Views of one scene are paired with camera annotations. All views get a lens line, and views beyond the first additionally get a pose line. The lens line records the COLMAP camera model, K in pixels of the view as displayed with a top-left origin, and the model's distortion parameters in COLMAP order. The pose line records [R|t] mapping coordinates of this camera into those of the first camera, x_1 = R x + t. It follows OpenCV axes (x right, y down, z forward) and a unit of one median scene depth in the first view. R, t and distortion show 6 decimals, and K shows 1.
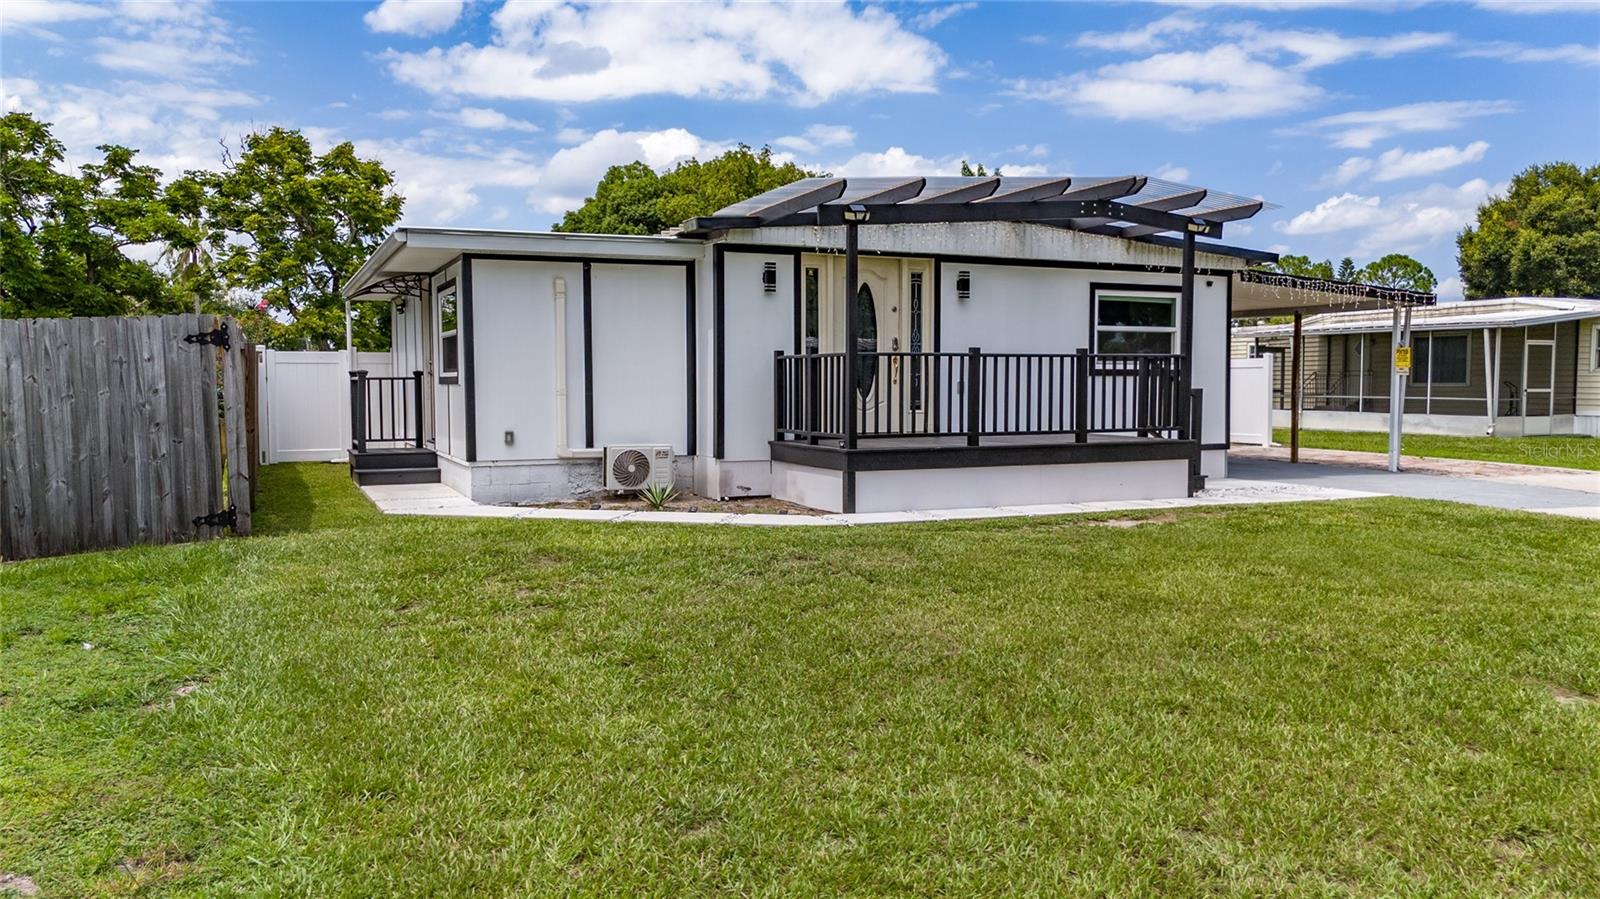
lens RADIAL K [[1206.8, 0, 824.9], [0, 1206.8, 452.9], [0, 0, 1]] dist [0.027633, -0.002820]
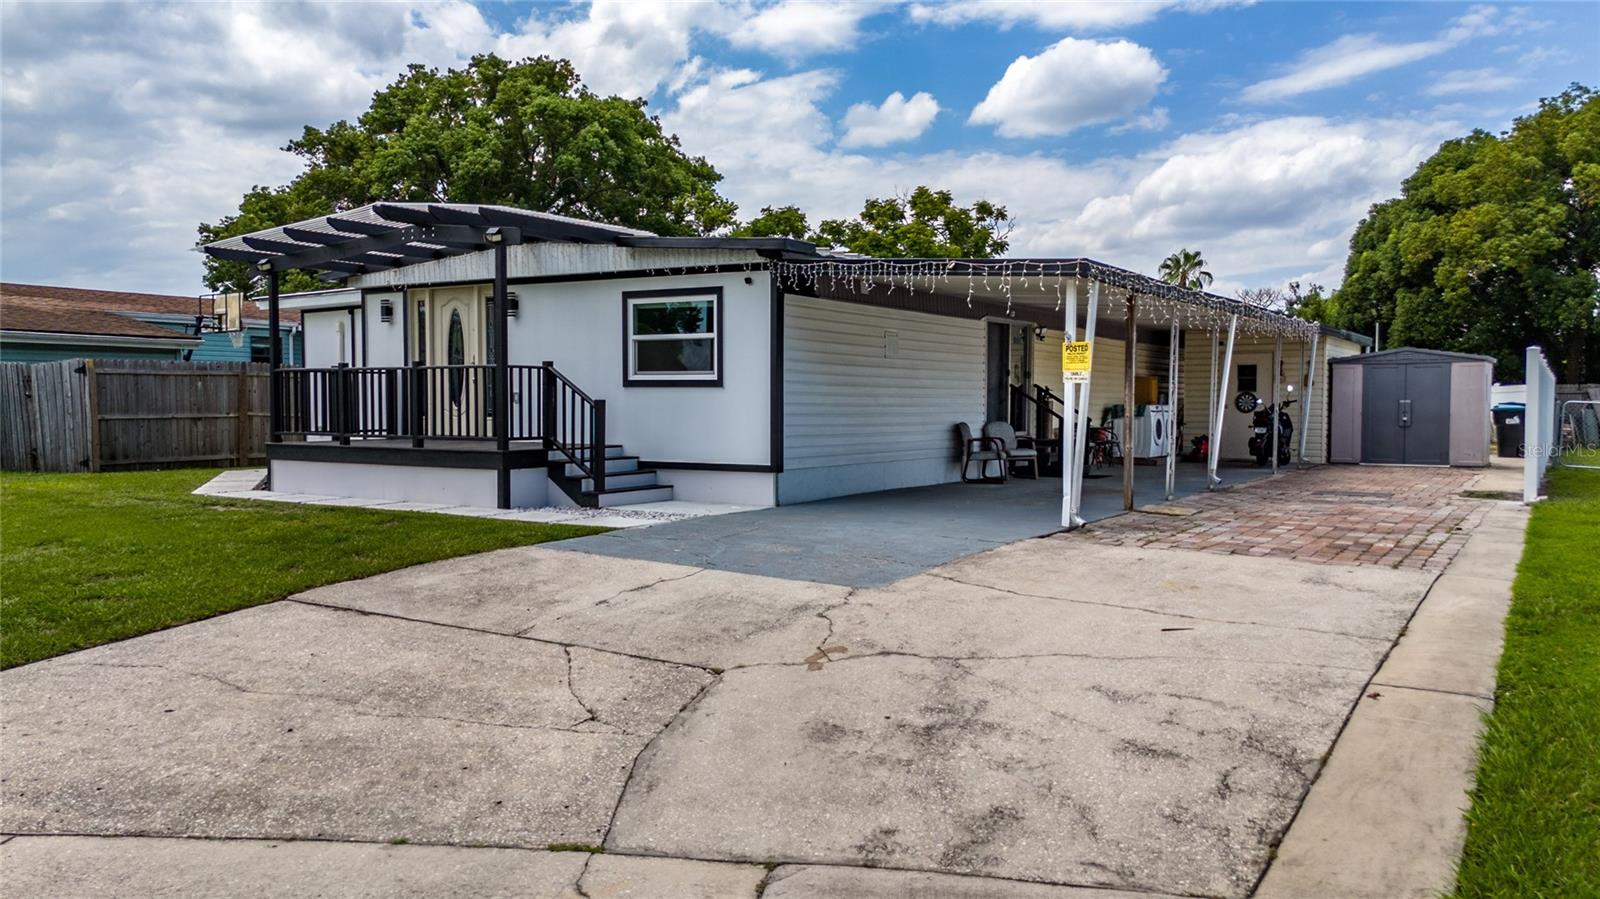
lens RADIAL K [[1206.8, 0, 824.9], [0, 1206.8, 452.9], [0, 0, 1]] dist [0.027633, -0.002820]
pose [[0.539357, 0.041042, -0.841076, 1.140932], [-0.052600, 0.998503, 0.014993, -0.033499], [0.840433, 0.036154, 0.540708, 0.609791]]
